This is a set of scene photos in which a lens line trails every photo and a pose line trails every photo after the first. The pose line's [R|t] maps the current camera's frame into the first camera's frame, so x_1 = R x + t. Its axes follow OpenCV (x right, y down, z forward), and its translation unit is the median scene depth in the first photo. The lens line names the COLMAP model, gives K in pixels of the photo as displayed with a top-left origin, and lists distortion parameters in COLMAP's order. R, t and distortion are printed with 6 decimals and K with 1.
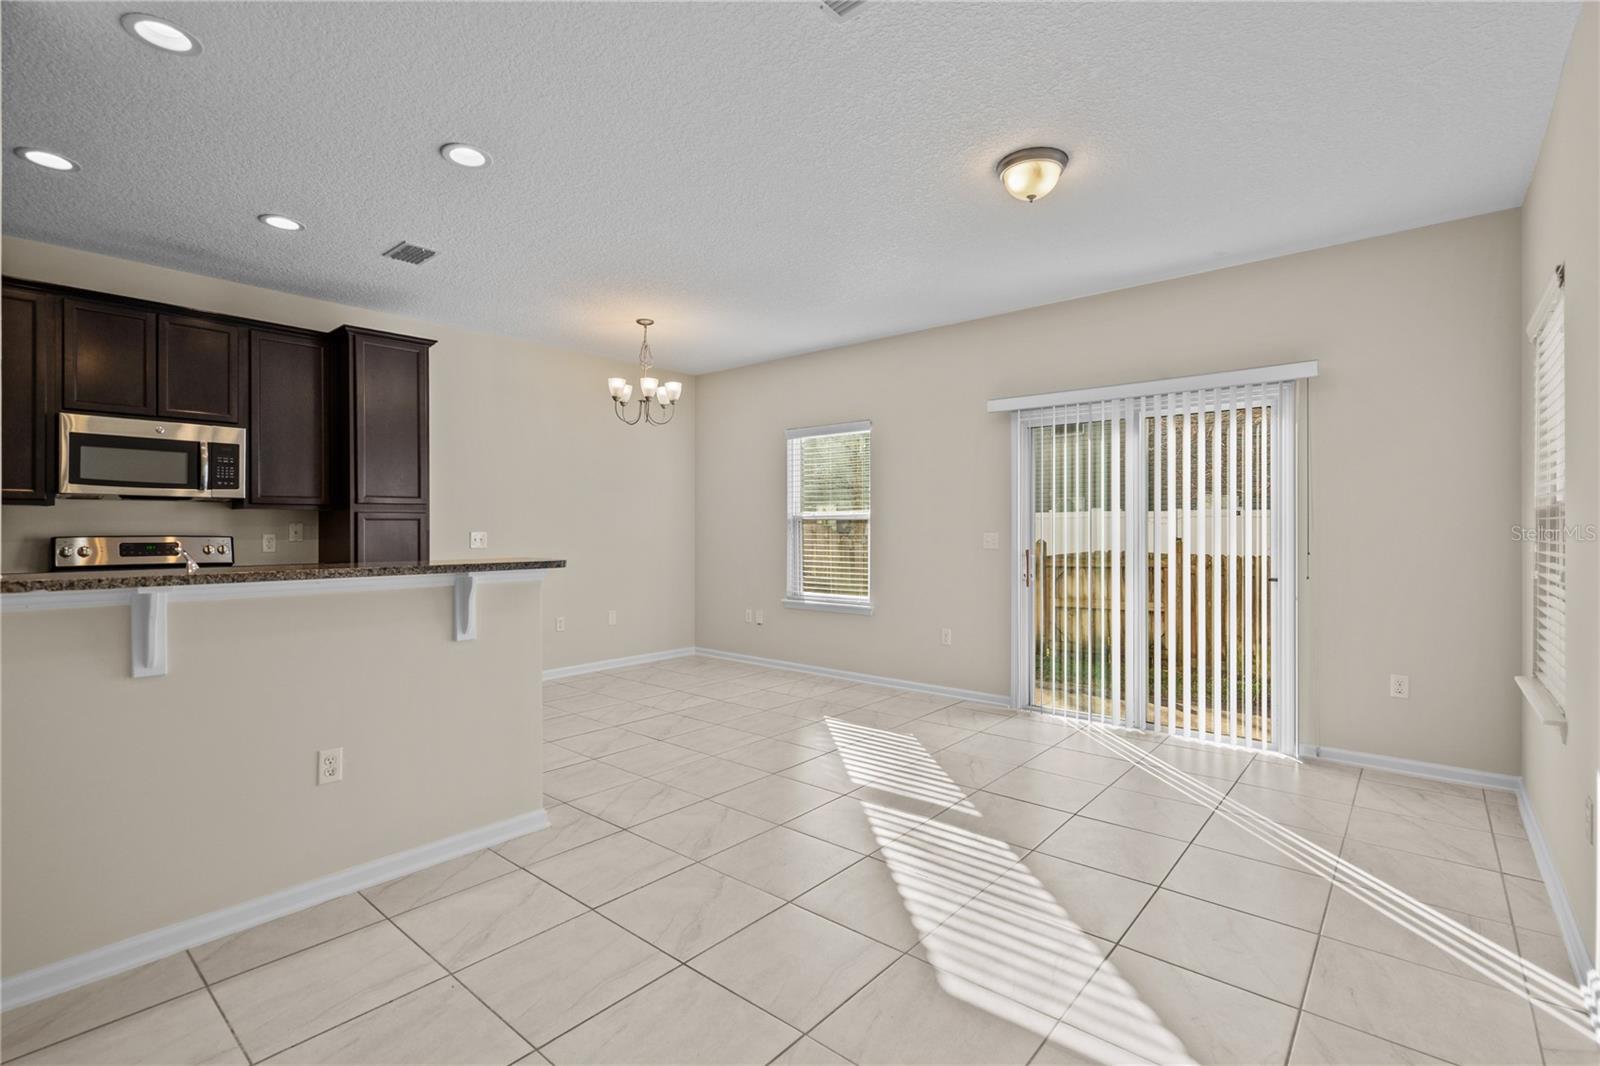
lens RADIAL K [[728.5, 0, 800.0], [0, 728.5, 533.0], [0, 0, 1]] dist [0.000257, 0.000512]
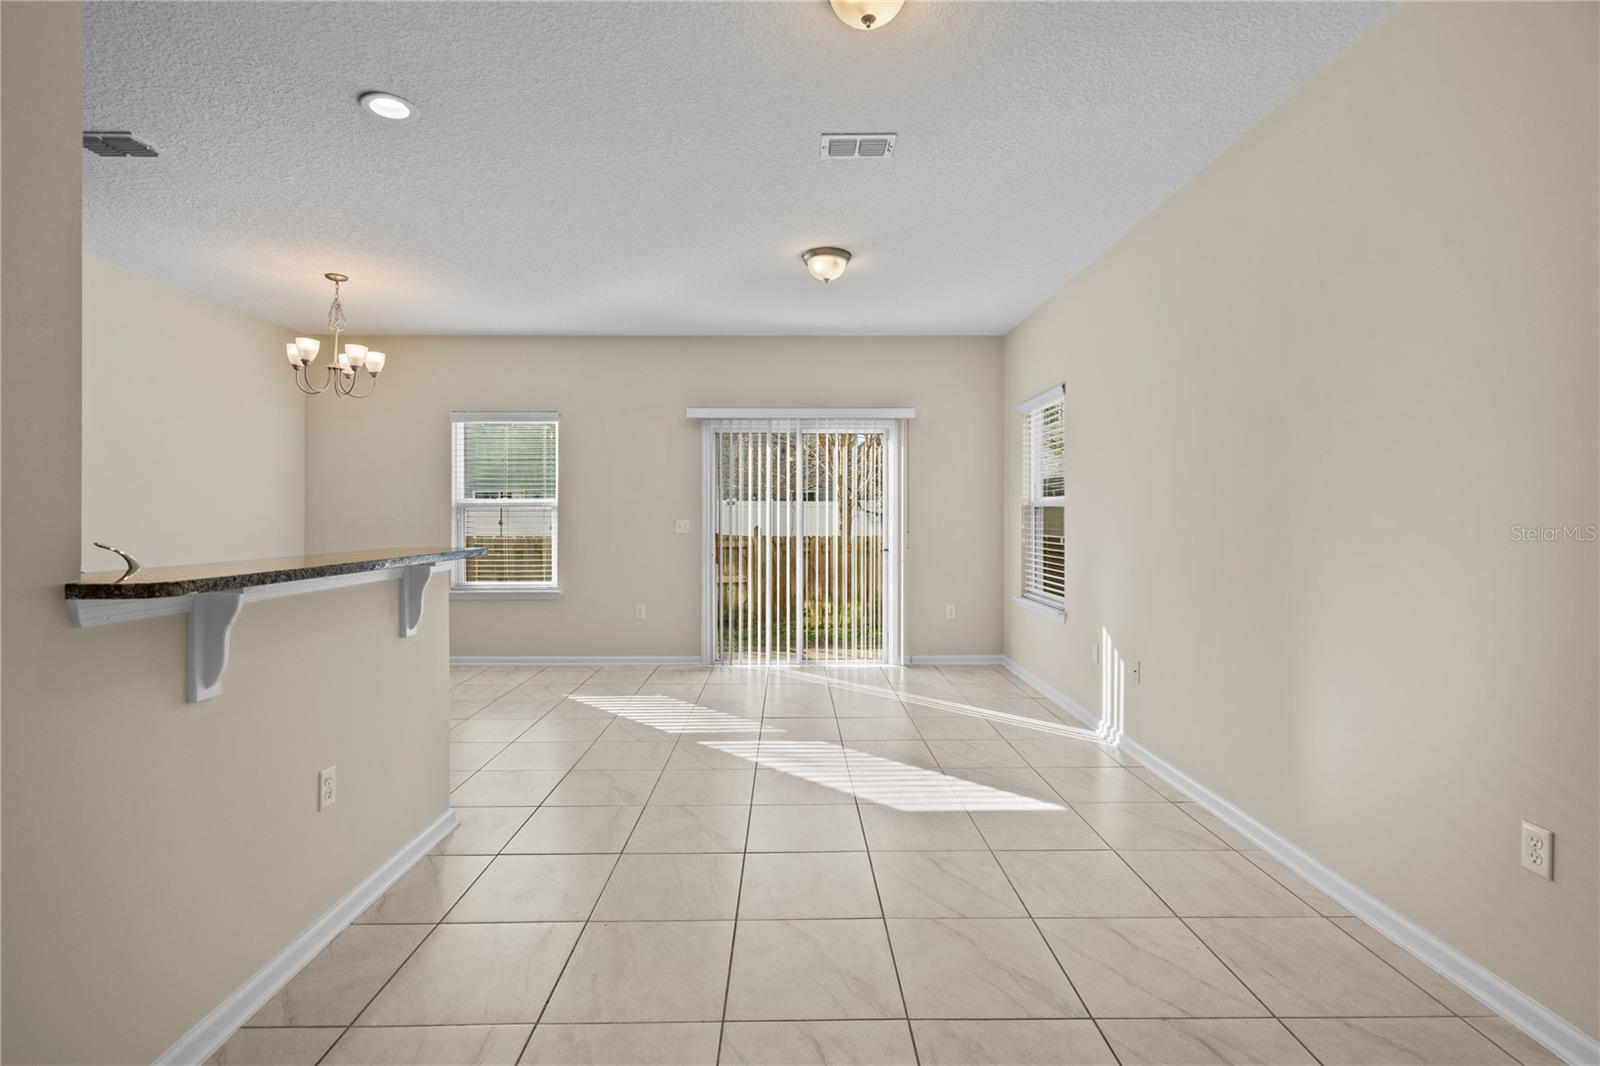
lens RADIAL K [[734.8, 0, 798.0], [0, 734.8, 520.2], [0, 0, 1]] dist [0.000752, 0.000387]
pose [[0.754205, -0.003861, 0.656627, -0.514063], [0.004144, 0.999991, 0.001120, 0.000411], [-0.656625, 0.001876, 0.754214, -0.023483]]
